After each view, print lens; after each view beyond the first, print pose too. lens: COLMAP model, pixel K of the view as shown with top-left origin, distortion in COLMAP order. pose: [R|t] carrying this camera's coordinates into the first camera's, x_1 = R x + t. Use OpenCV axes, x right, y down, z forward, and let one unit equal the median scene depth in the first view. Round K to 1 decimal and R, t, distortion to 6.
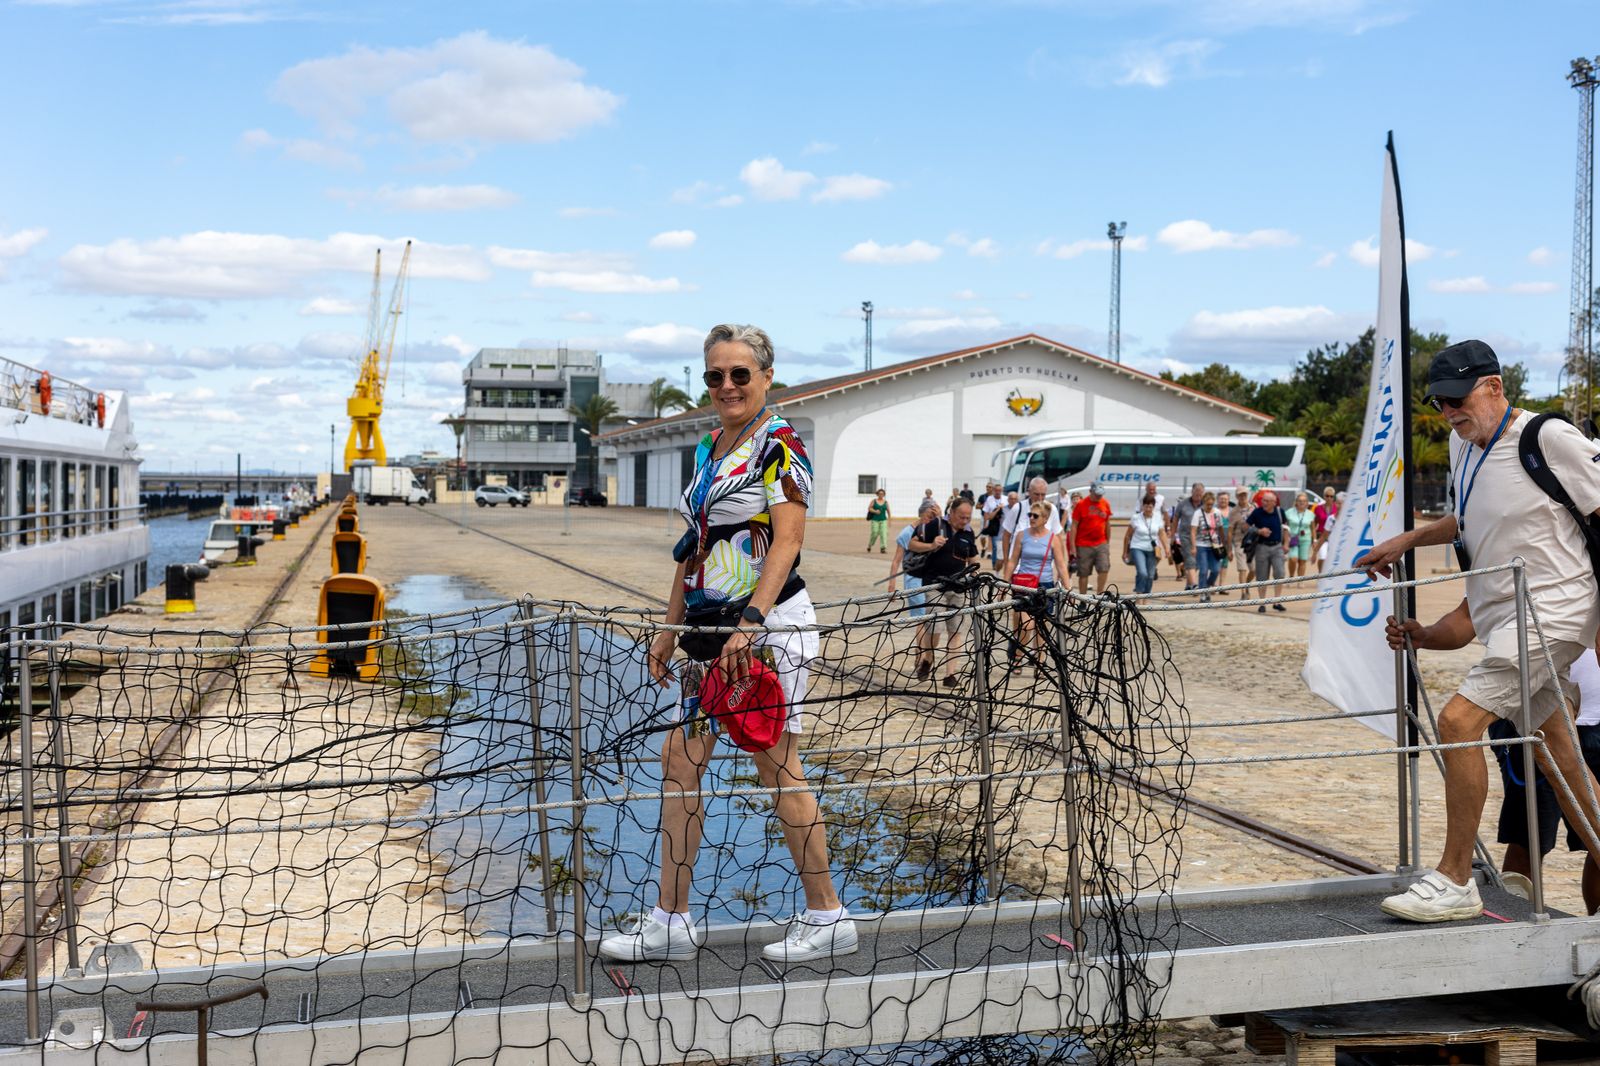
lens RADIAL K [[2373.6, 0, 800.0], [0, 2373.6, 533.0], [0, 0, 1]] dist [0.016535, 0.026102]
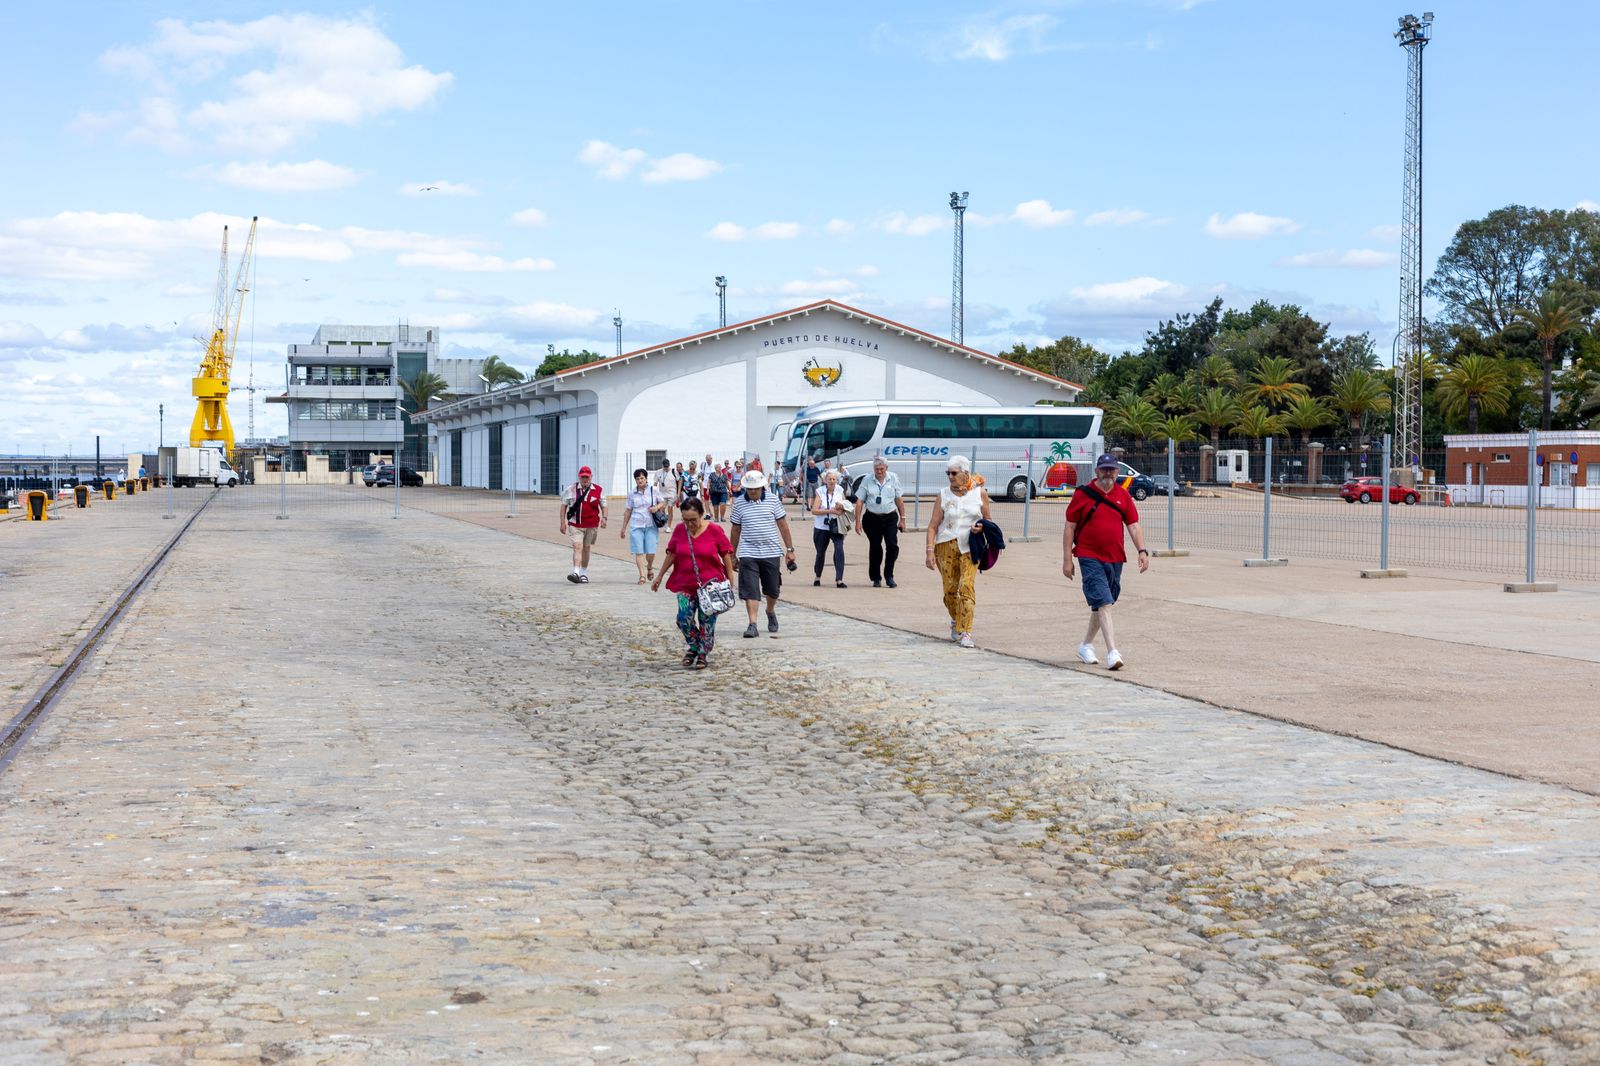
lens RADIAL K [[2308.9, 0, 814.5], [0, 2308.9, 536.0], [0, 0, 1]] dist [0.025588, 0.034118]
pose [[0.998801, -0.010905, 0.047723, 0.027859], [0.010342, 0.999874, 0.012016, -0.000466], [-0.047848, -0.011508, 0.998788, 0.046701]]
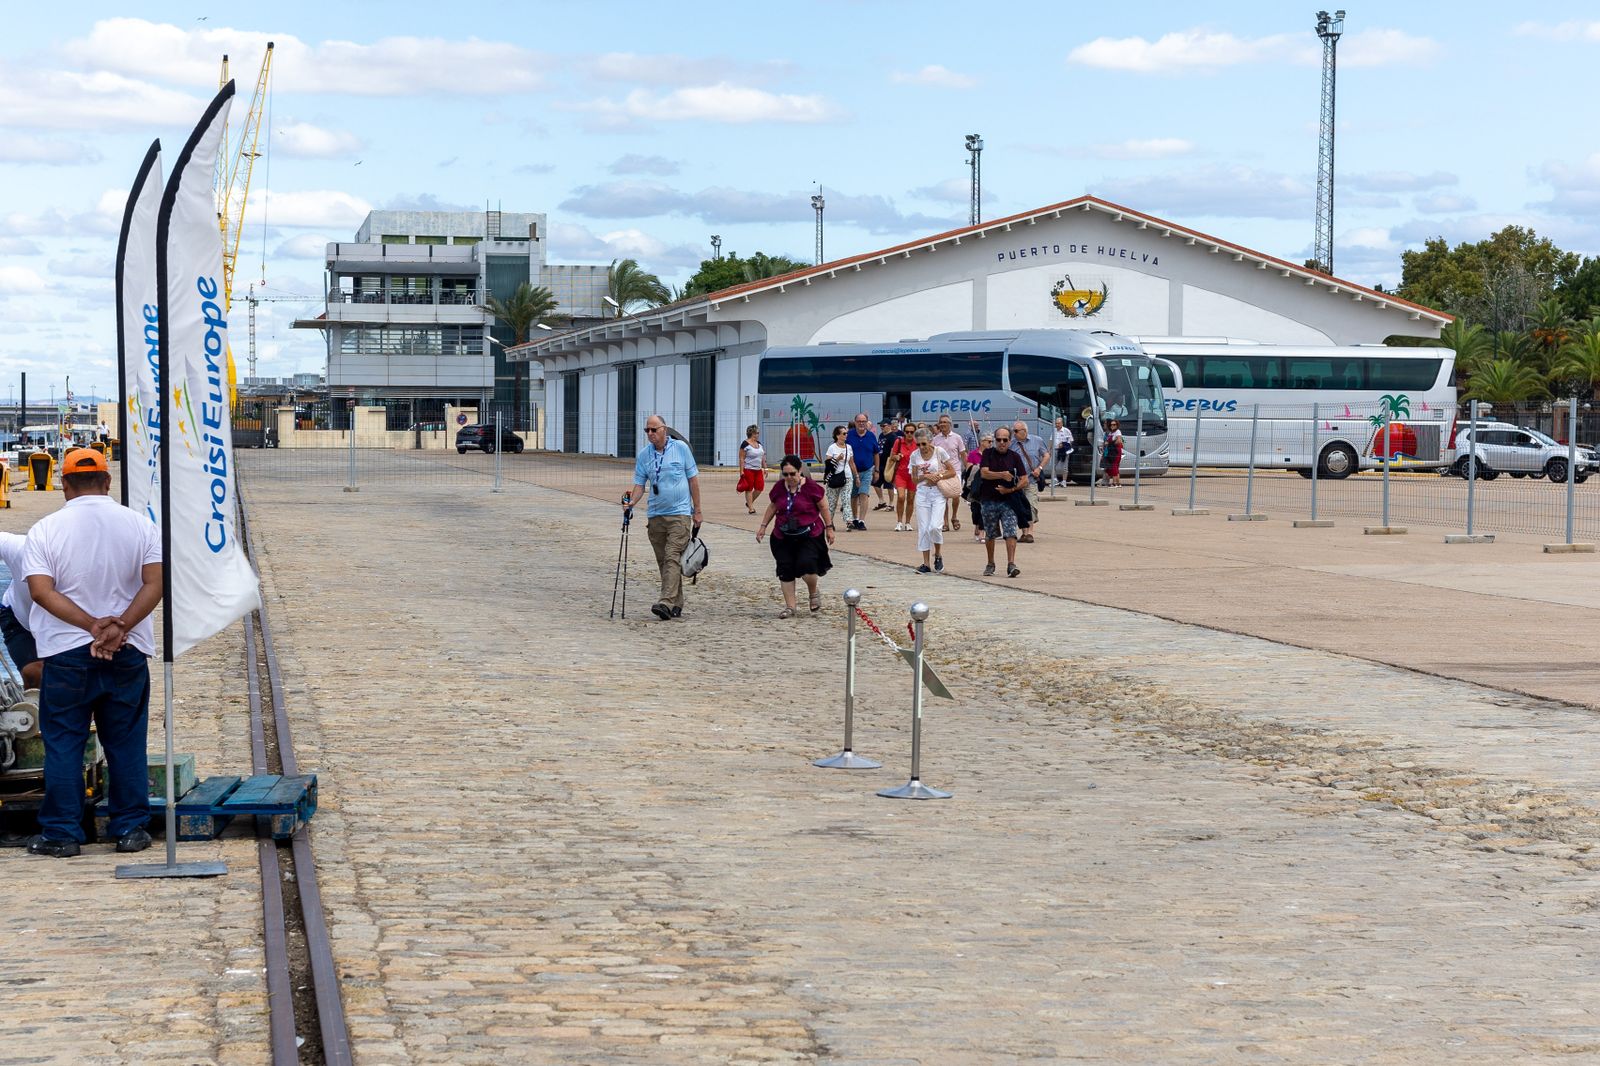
lens RADIAL K [[3807.5, 0, 799.3], [0, 3807.5, 511.7], [0, 0, 1]] dist [0.253339, 0.061088]
pose [[0.998986, -0.002042, -0.044974, 0.037888], [0.002220, 0.999990, 0.003894, 0.001261], [0.044965, -0.003990, 0.998981, -0.056368]]
